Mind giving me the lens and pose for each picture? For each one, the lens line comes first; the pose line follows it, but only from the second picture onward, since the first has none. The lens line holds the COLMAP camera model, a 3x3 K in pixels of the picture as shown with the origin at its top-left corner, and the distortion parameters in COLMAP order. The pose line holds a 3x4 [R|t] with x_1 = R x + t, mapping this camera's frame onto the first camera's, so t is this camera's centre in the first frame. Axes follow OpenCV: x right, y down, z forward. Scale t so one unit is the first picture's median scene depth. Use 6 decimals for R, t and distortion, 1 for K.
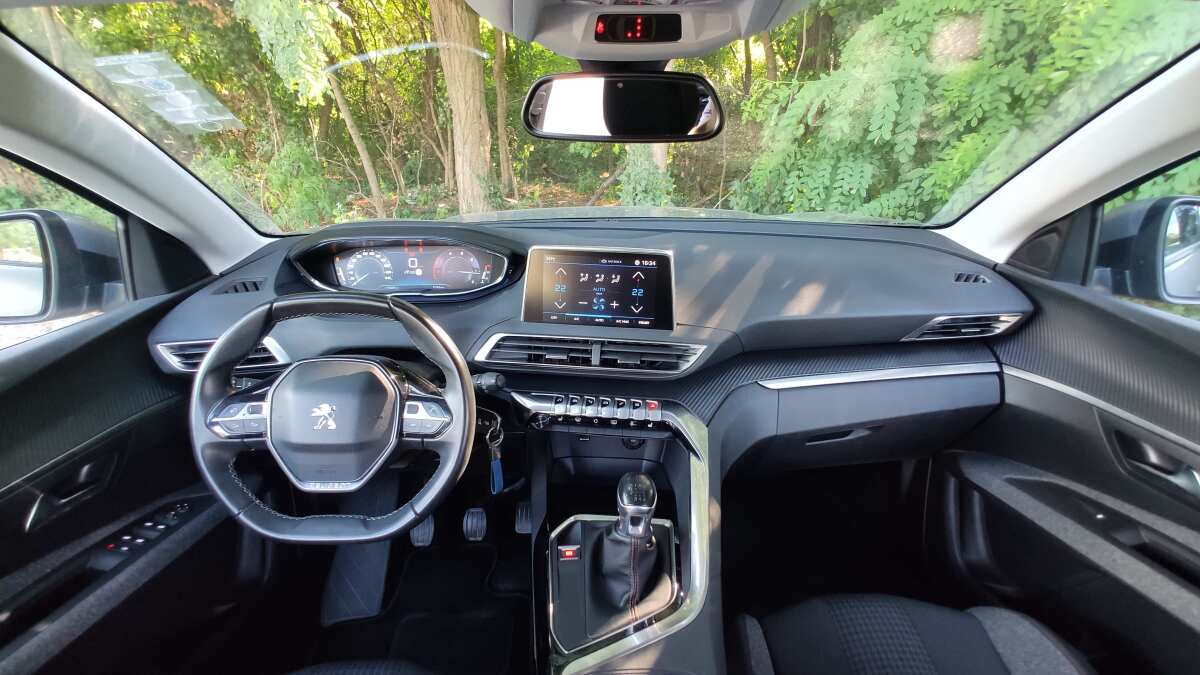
lens RADIAL K [[610.6, 0, 600.0], [0, 610.6, 329.1], [0, 0, 1]] dist [-0.001676, 0.000646]
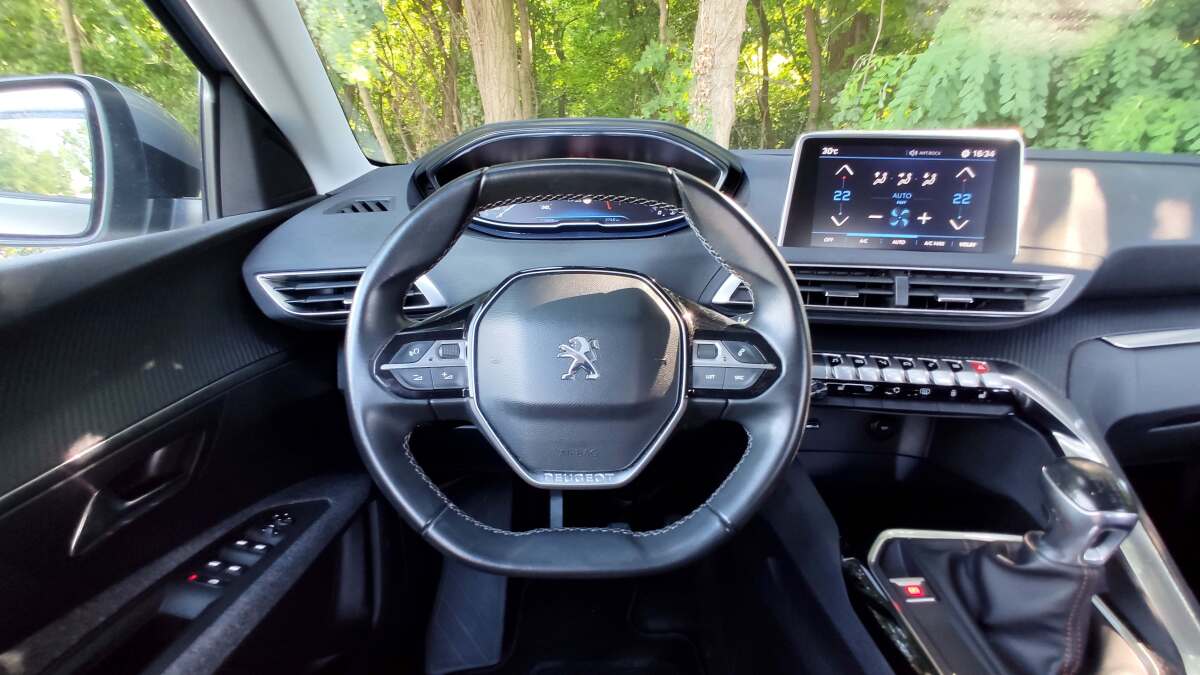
lens RADIAL K [[610.6, 0, 600.0], [0, 610.6, 329.1], [0, 0, 1]] dist [-0.001676, 0.000646]
pose [[0.999973, -0.000761, -0.007276, -0.332180], [0.000544, 0.999555, -0.029811, 0.103329], [0.007295, 0.029806, 0.999529, 0.320071]]
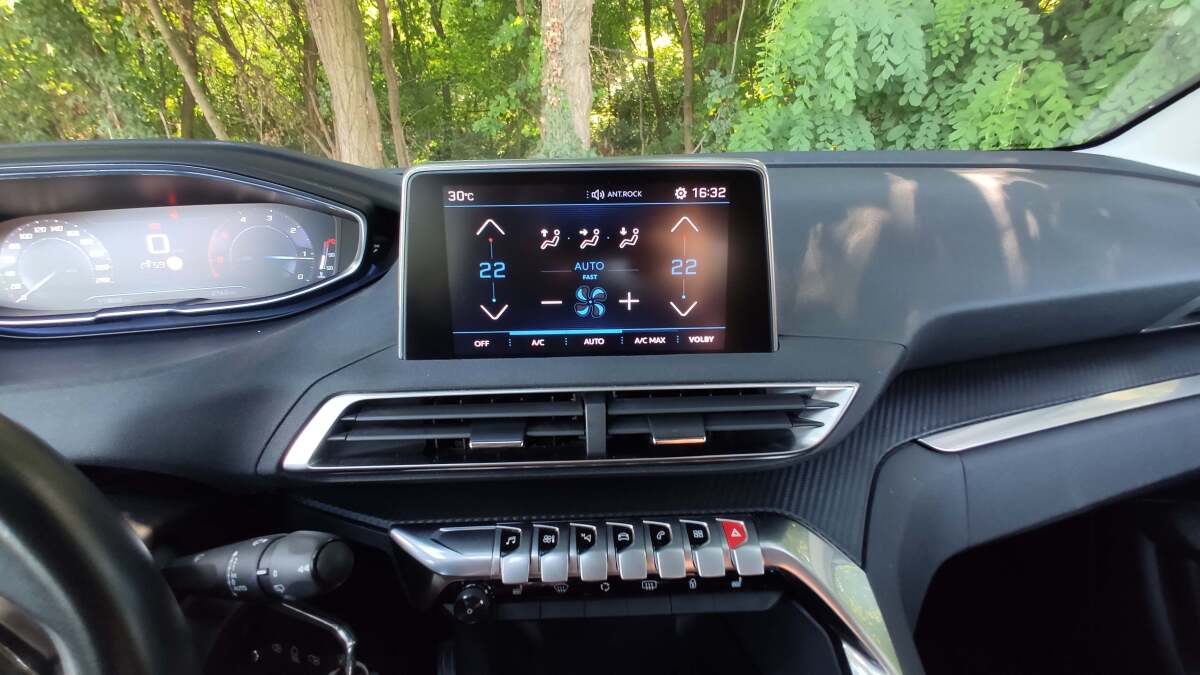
lens RADIAL K [[610.6, 0, 600.0], [0, 610.6, 329.1], [0, 0, 1]] dist [-0.001676, 0.000646]
pose [[0.988150, -0.078546, 0.131874, -0.050881], [0.078172, 0.996908, 0.008018, -0.026062], [-0.132096, 0.002386, 0.991234, 0.594851]]
